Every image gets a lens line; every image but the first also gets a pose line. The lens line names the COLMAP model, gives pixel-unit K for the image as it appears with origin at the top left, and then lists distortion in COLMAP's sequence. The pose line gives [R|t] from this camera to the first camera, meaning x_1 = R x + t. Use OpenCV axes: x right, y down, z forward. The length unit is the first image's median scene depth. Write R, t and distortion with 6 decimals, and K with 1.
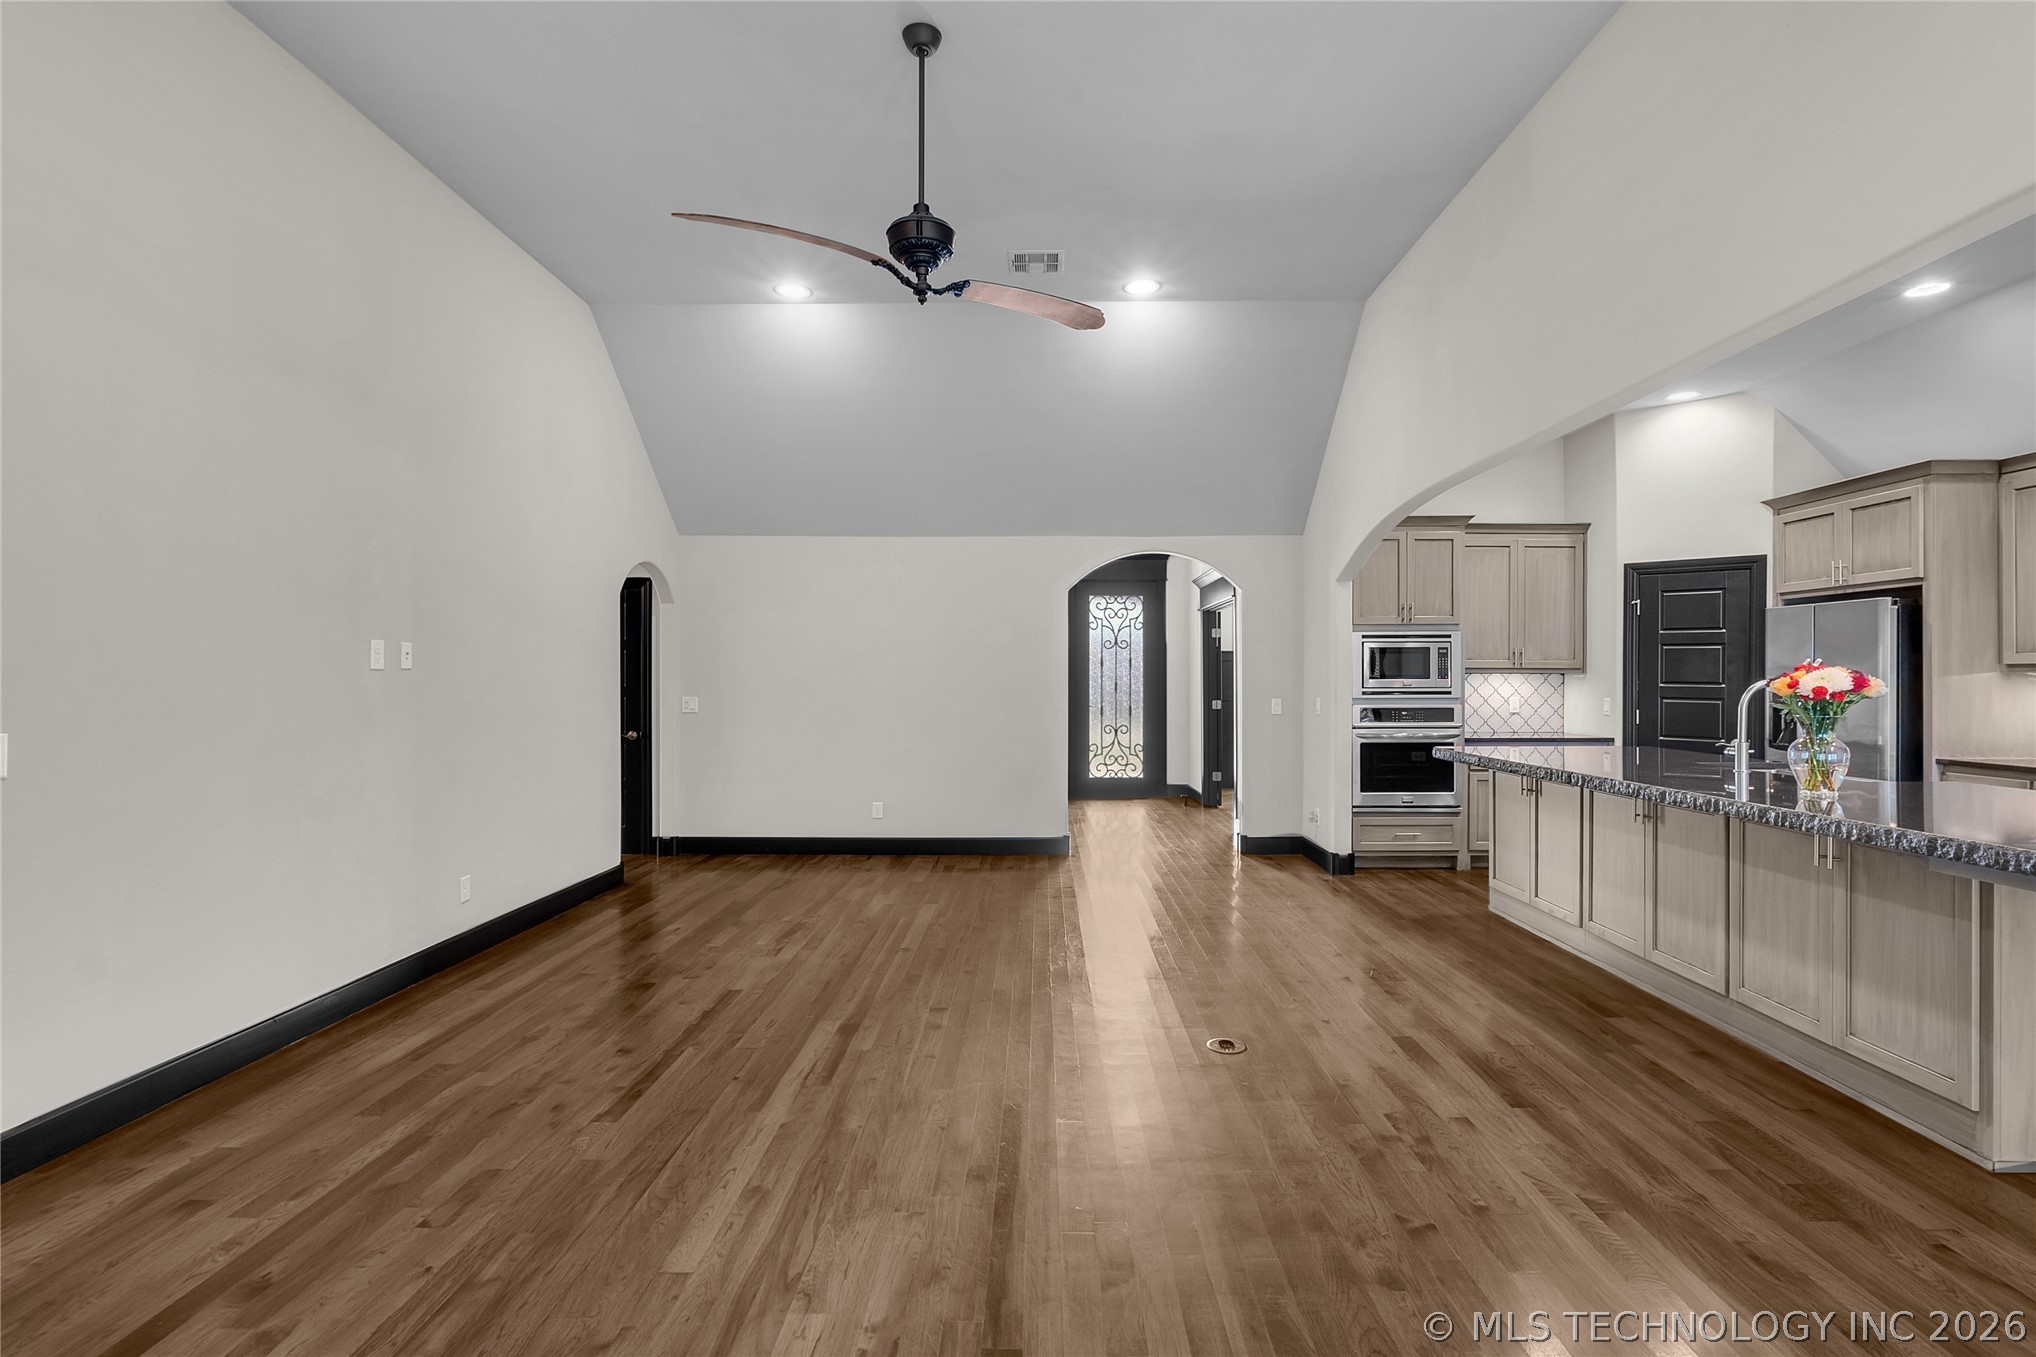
lens RADIAL K [[933.9, 0, 1005.1], [0, 933.9, 671.4], [0, 0, 1]] dist [-0.008697, 0.000335]
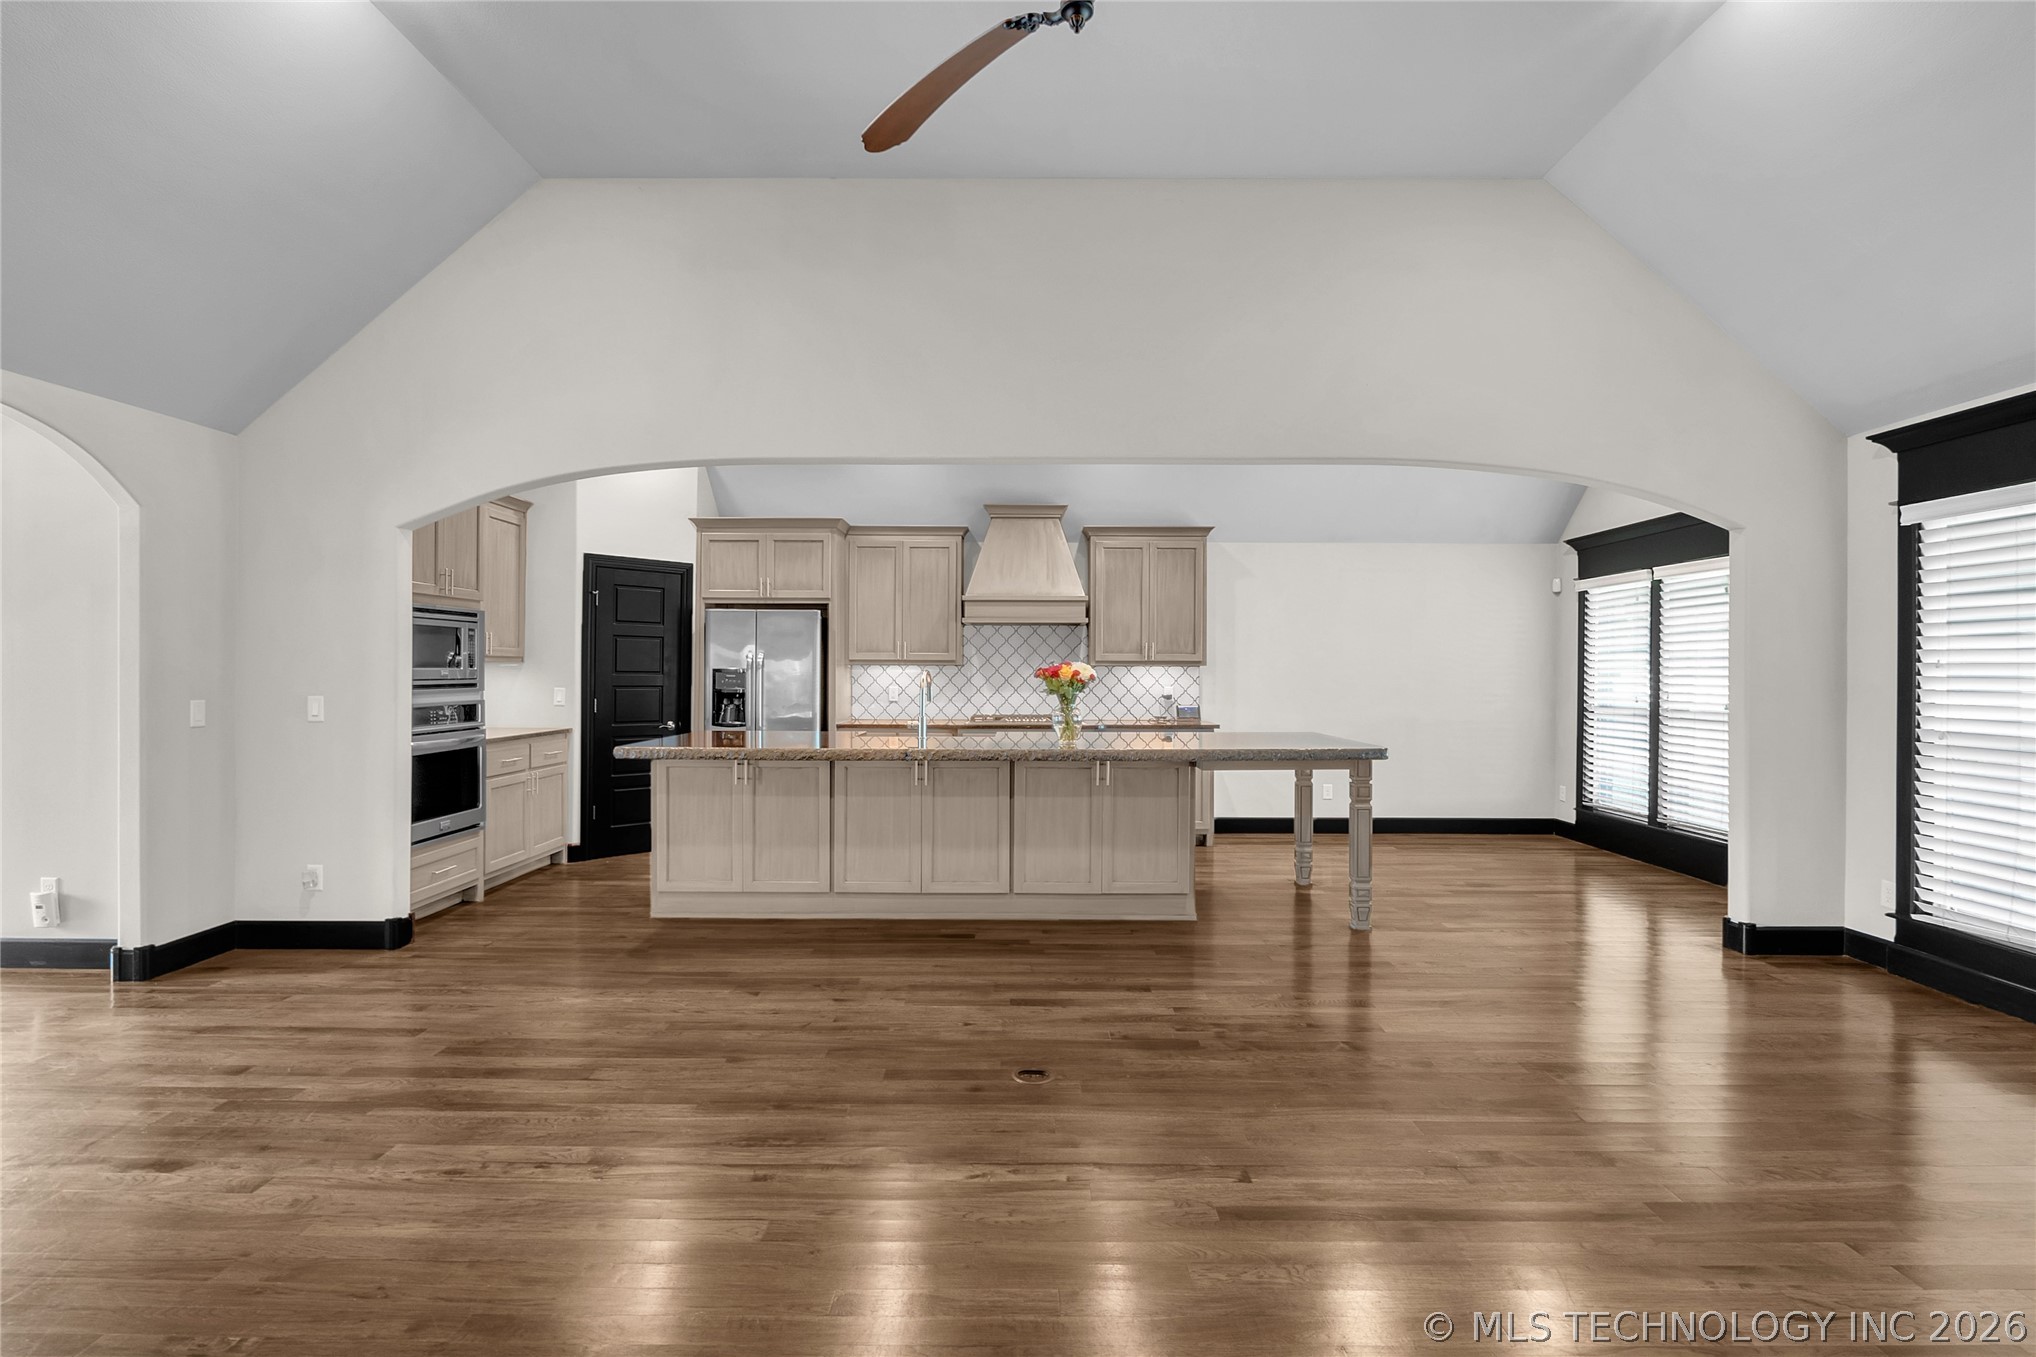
lens RADIAL K [[963.1, 0, 980.9], [0, 963.1, 671.6], [0, 0, 1]] dist [-0.014788, 0.000174]
pose [[0.036184, -0.002031, 0.999343, -0.487745], [-0.010876, 0.999938, 0.002426, 0.006089], [-0.999286, -0.010956, 0.036160, 0.708212]]
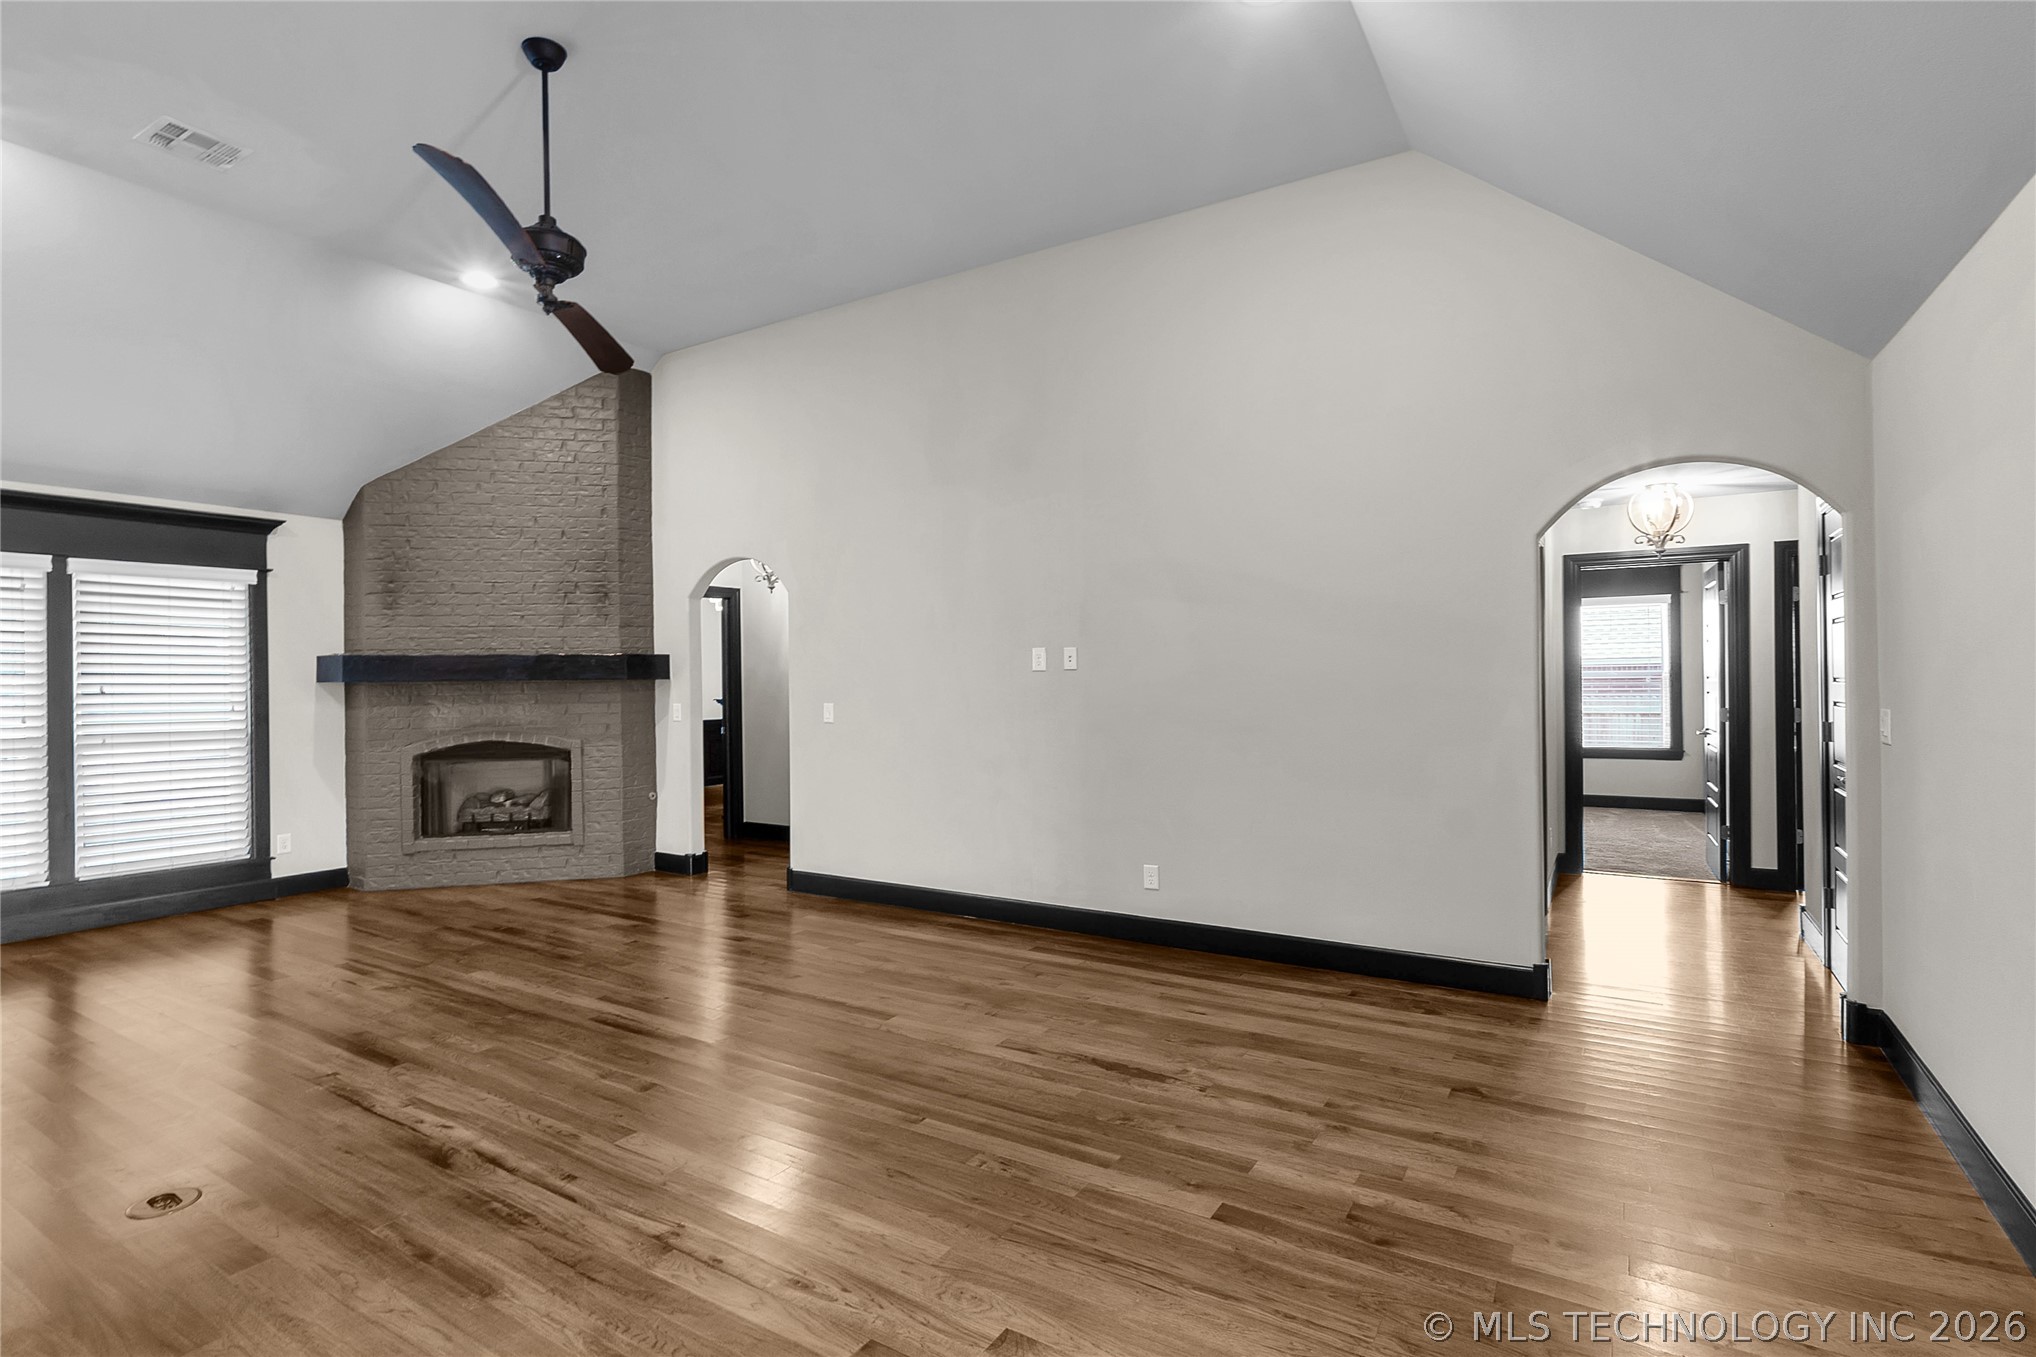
lens RADIAL K [[918.1, 0, 1052.2], [0, 918.1, 676.1], [0, 0, 1]] dist [-0.010250, -0.000005]
pose [[-0.461332, 0.004819, -0.887214, 0.380905], [0.018572, 0.999819, -0.004226, 0.009015], [0.887033, -0.018427, -0.461338, 1.373874]]
